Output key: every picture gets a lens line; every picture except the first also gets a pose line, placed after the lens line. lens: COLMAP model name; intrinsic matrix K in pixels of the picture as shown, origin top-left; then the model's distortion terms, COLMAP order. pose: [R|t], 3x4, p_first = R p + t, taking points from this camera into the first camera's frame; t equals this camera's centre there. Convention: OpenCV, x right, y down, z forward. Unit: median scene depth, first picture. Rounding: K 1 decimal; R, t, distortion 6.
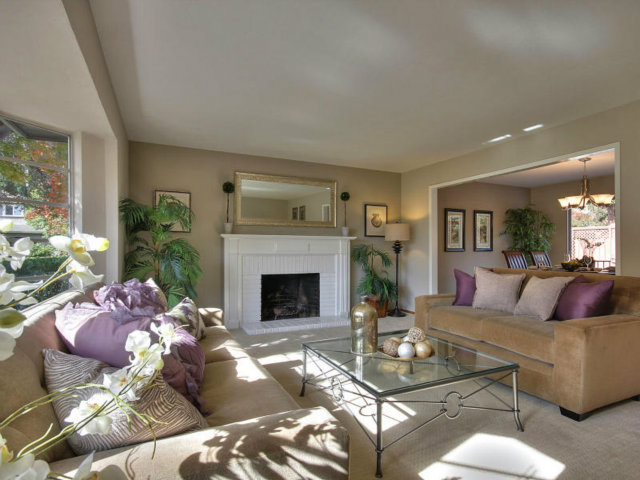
lens RADIAL K [[353.6, 0, 309.2], [0, 353.6, 243.4], [0, 0, 1]] dist [-0.000146, 0.000300]
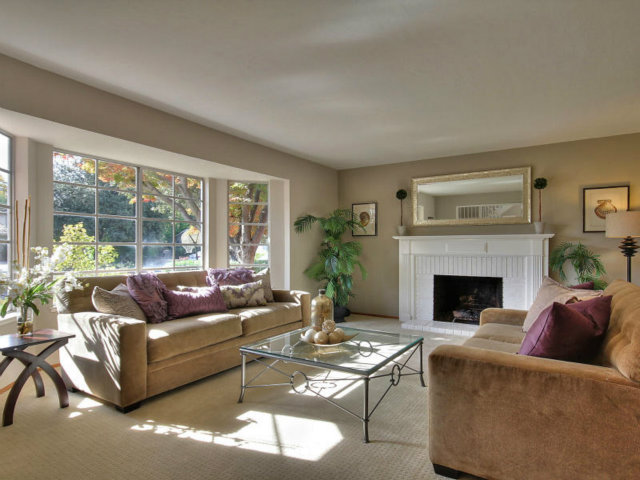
lens RADIAL K [[353.6, 0, 309.2], [0, 353.6, 243.4], [0, 0, 1]] dist [-0.000146, 0.000300]
pose [[0.540718, -0.013318, -0.841098, 0.506181], [0.012718, 0.999890, -0.007656, 0.001222], [0.841108, -0.006557, 0.540828, 0.139852]]
